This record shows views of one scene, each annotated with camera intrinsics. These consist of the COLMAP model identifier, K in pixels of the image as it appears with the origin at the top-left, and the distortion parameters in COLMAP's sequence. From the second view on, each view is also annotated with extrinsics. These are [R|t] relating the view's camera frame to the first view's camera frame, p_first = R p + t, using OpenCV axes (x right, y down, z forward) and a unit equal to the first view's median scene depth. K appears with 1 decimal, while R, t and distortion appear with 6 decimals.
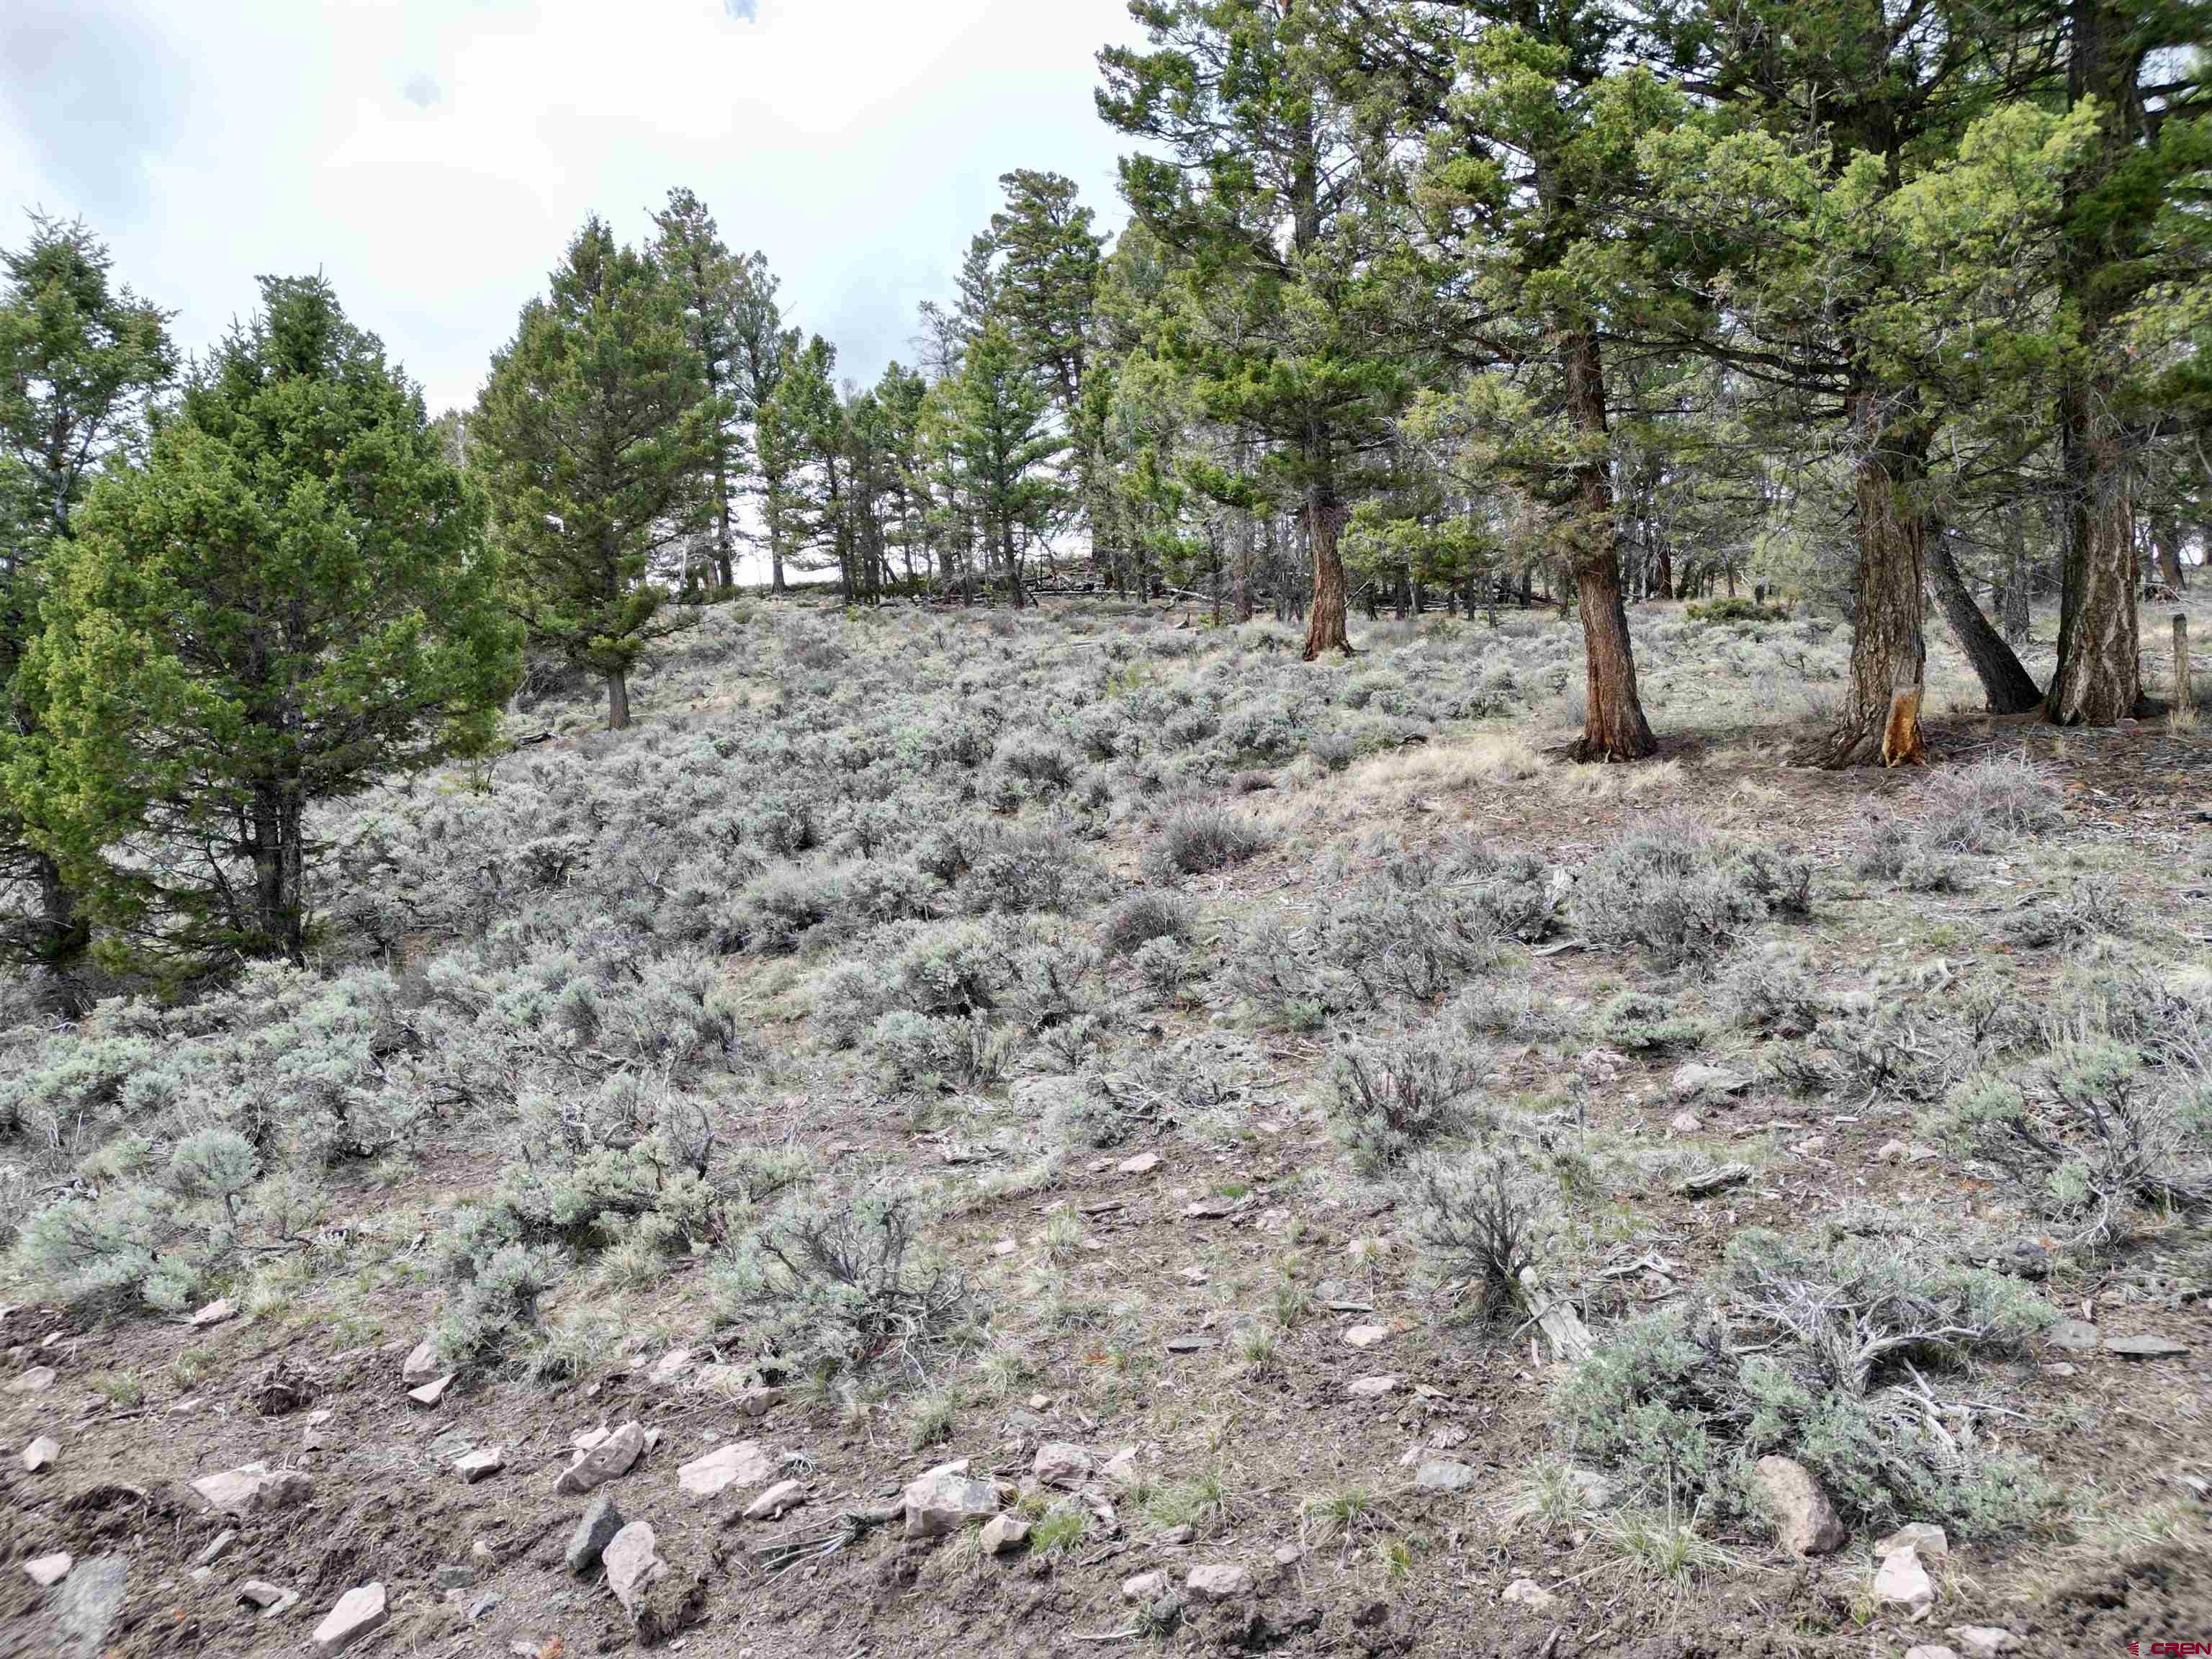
lens RADIAL K [[1553.2, 0, 1106.0], [0, 1553.2, 829.5], [0, 0, 1]] dist [0.051025, -0.041421]
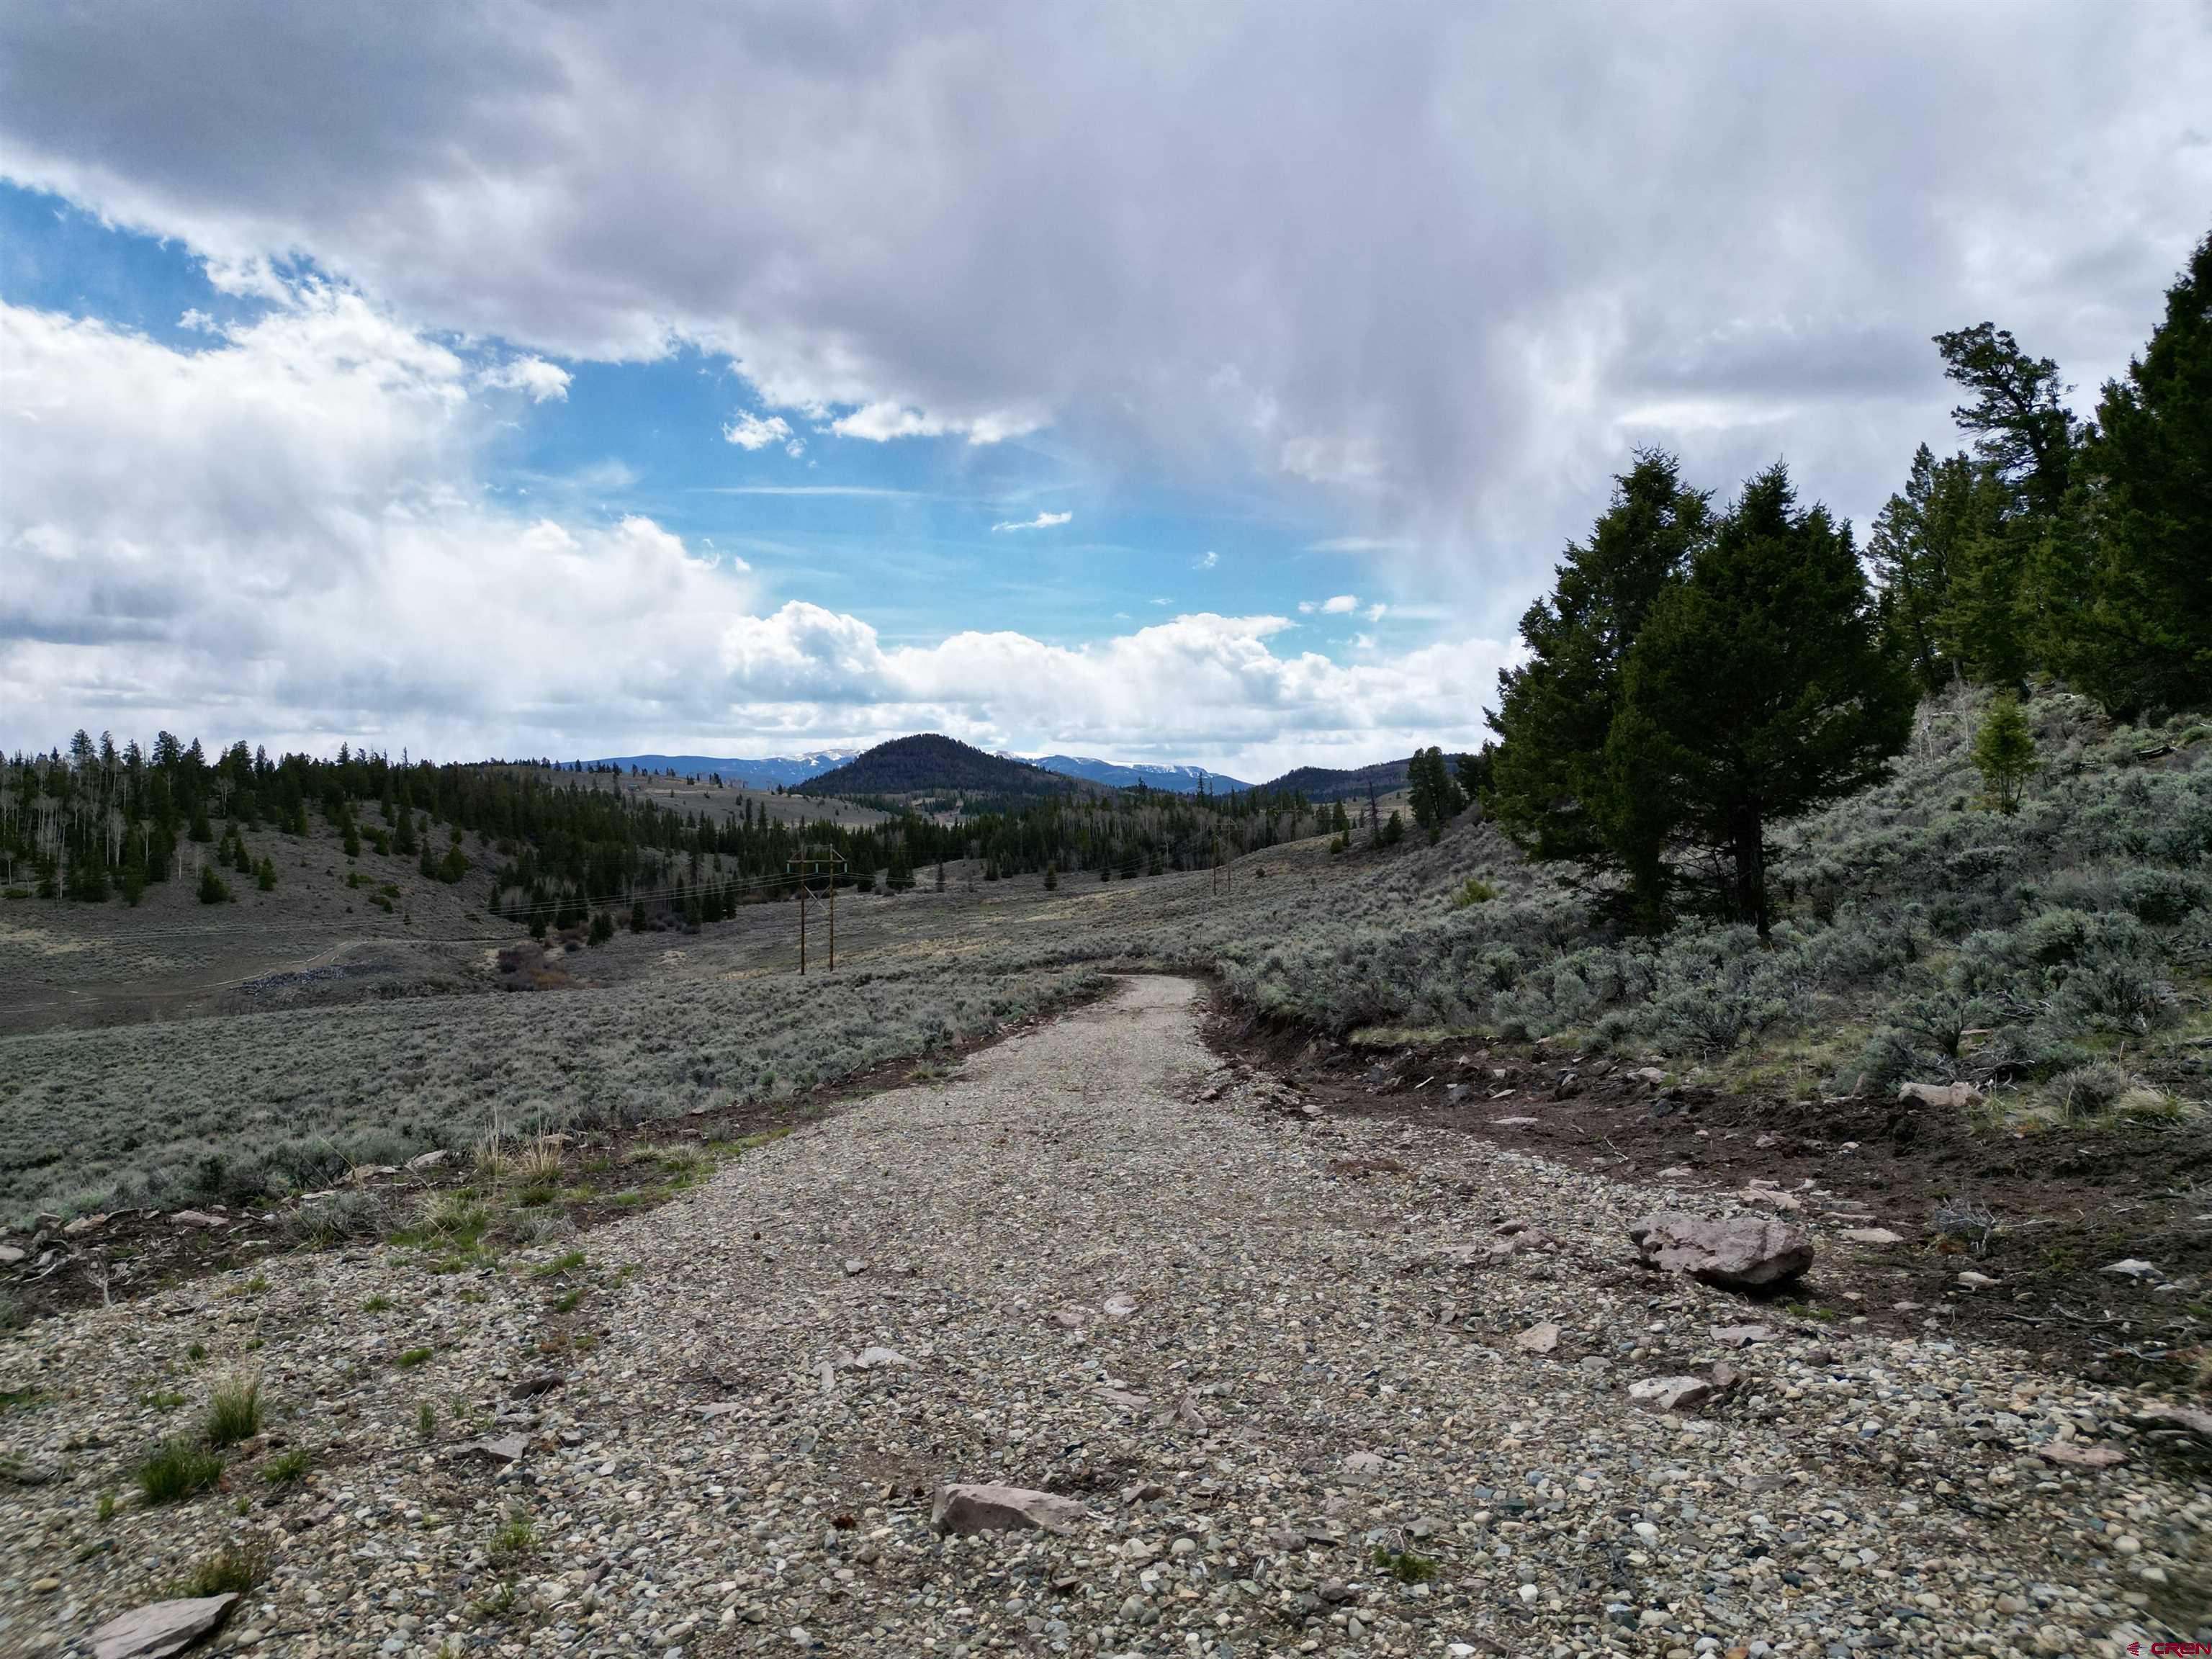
lens RADIAL K [[1553.2, 0, 1106.0], [0, 1553.2, 829.5], [0, 0, 1]] dist [0.051025, -0.041421]
pose [[0.528894, -0.004298, -0.848677, 0.332275], [-0.005158, 0.999952, -0.008279, 0.005640], [0.848672, 0.008756, 0.528847, -0.247352]]
